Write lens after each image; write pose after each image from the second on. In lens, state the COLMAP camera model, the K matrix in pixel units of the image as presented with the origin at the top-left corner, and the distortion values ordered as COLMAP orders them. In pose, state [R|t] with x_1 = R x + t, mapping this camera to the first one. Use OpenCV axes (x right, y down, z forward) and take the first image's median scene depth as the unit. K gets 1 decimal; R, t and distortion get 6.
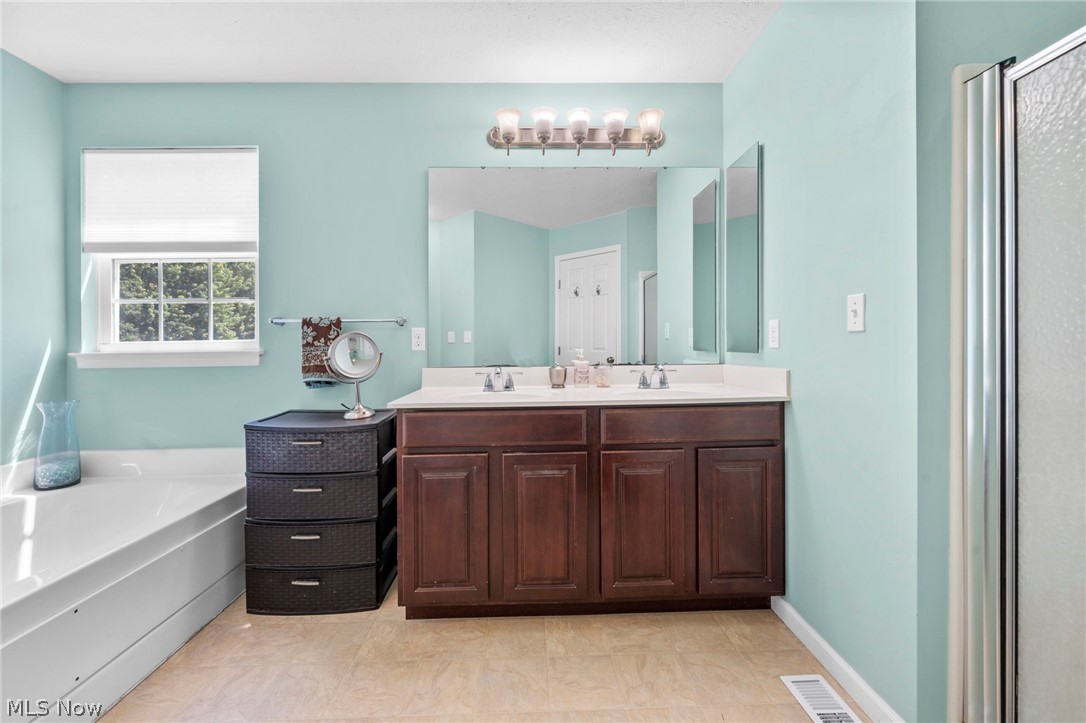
lens RADIAL K [[427.5, 0, 539.5], [0, 427.5, 345.0], [0, 0, 1]] dist [-0.006517, 0.000207]
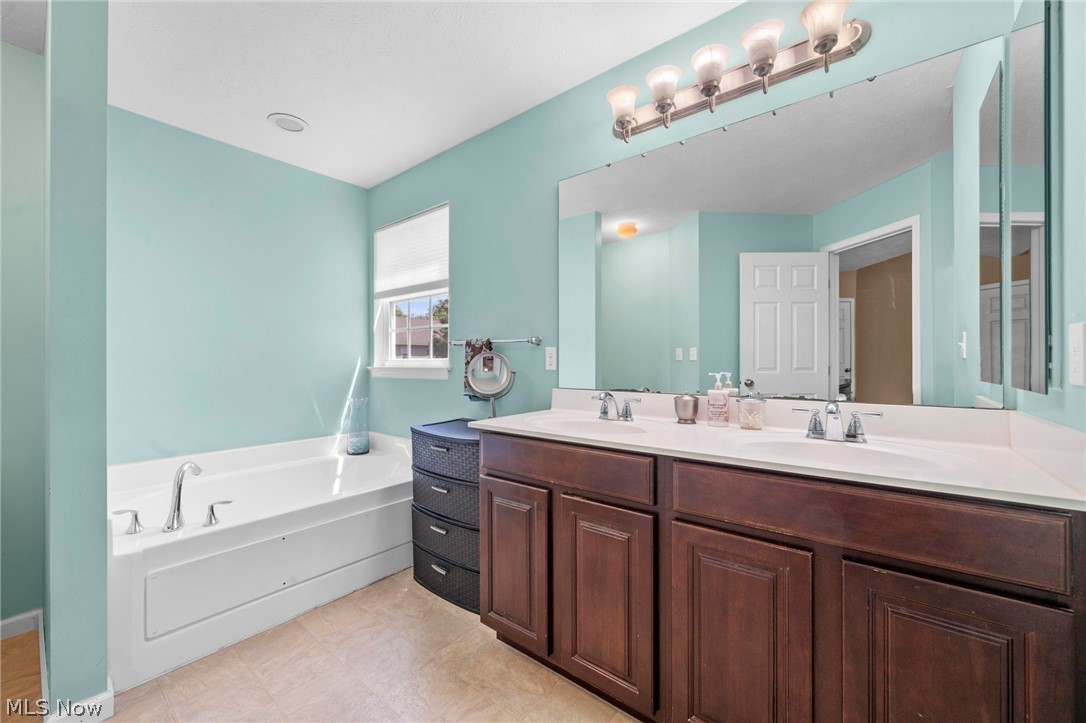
lens RADIAL K [[419.8, 0, 543.5], [0, 419.8, 358.0], [0, 0, 1]] dist [-0.004163, -0.000180]
pose [[0.765209, 0.005134, -0.643762, 0.343680], [-0.007625, 0.999970, -0.001088, -0.014847], [0.643737, 0.005741, 0.765225, 0.263430]]
